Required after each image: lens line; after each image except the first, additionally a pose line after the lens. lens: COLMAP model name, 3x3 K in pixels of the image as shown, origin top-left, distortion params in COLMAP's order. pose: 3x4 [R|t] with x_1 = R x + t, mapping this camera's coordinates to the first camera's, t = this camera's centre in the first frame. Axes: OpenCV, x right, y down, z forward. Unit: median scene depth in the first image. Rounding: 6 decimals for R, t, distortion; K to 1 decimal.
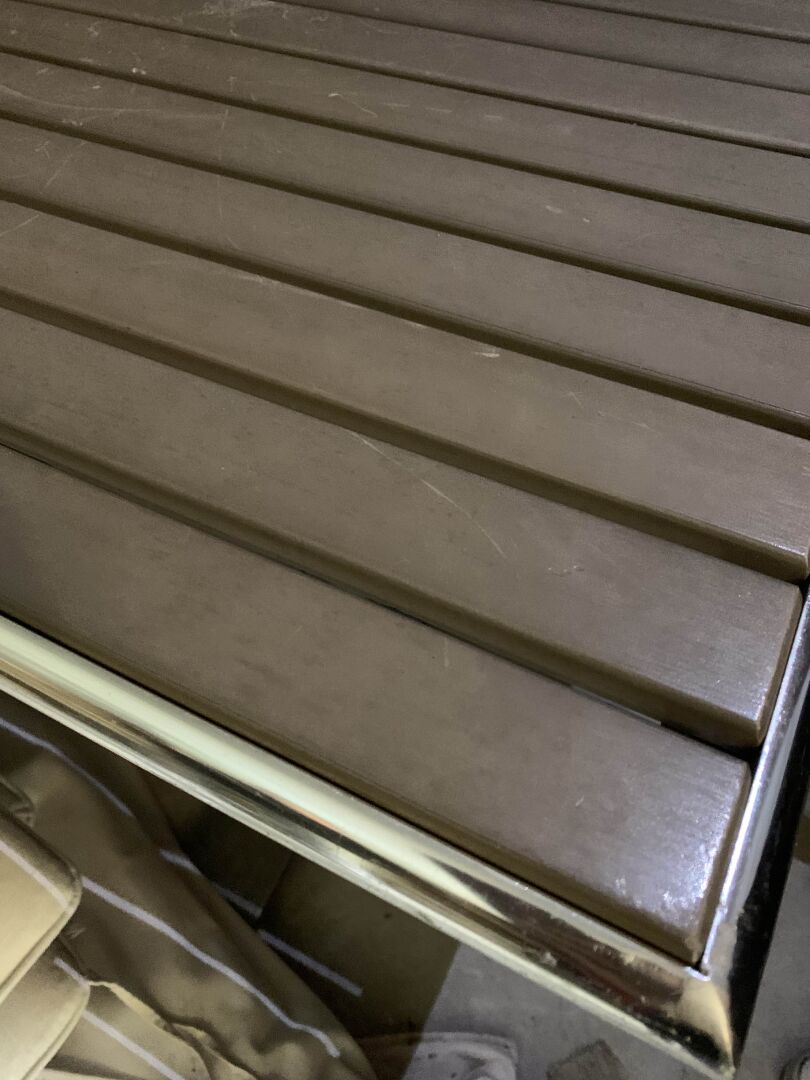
lens RADIAL K [[865.9, 0, 405.0], [0, 865.9, 540.0], [0, 0, 1]] dist [-0.000851, 0.001914]
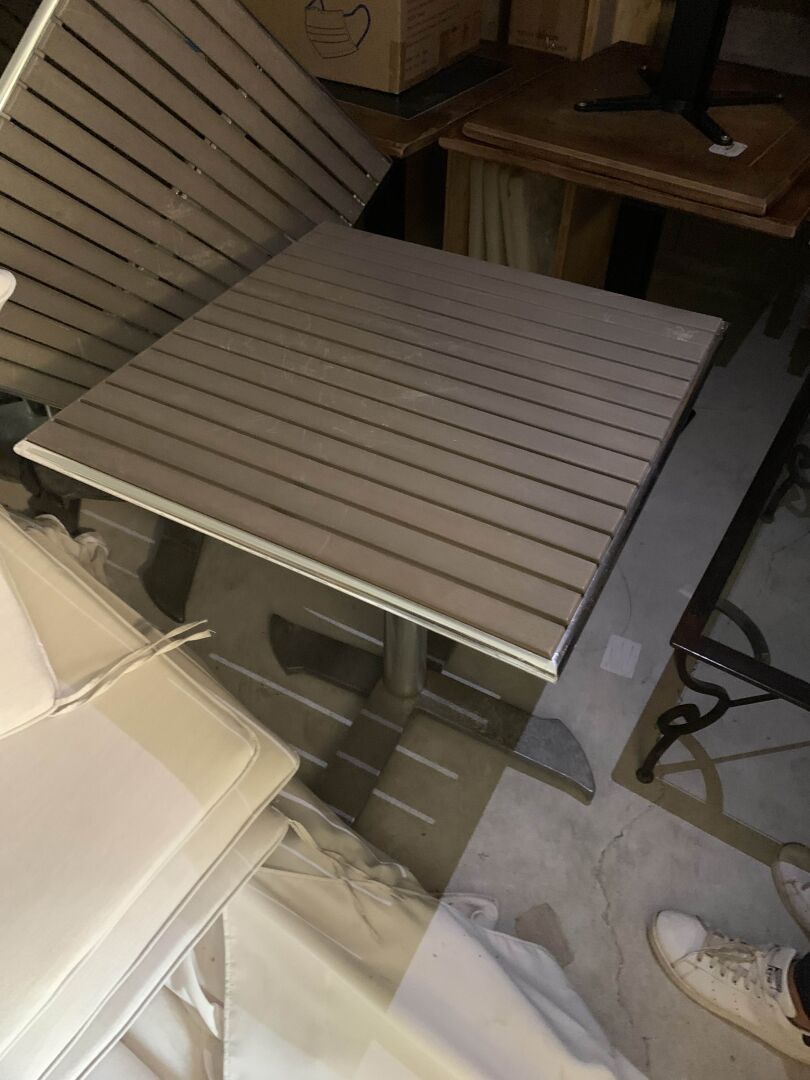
lens RADIAL K [[793.2, 0, 411.1], [0, 793.2, 536.9], [0, 0, 1]] dist [0.013526, -0.002626]
pose [[0.998738, 0.045407, 0.021482, -0.146586], [-0.041936, 0.989114, -0.141050, 0.109432], [-0.027652, 0.139971, 0.989769, -0.876978]]
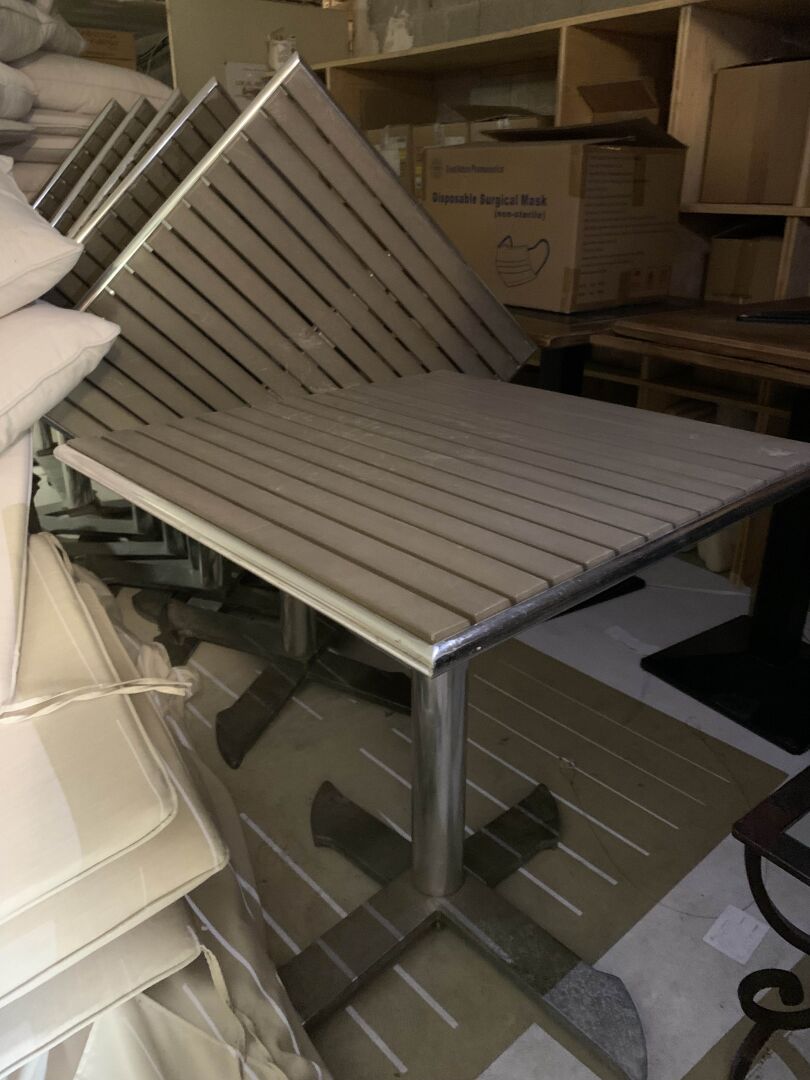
lens RADIAL K [[812.6, 0, 405.0], [0, 812.6, 540.0], [0, 0, 1]] dist [-0.001669, -0.002734]
pose [[0.936063, 0.175970, -0.304664, 0.296194], [-0.302885, 0.843638, -0.443324, 0.411606], [0.179015, 0.507257, 0.842997, -0.552181]]
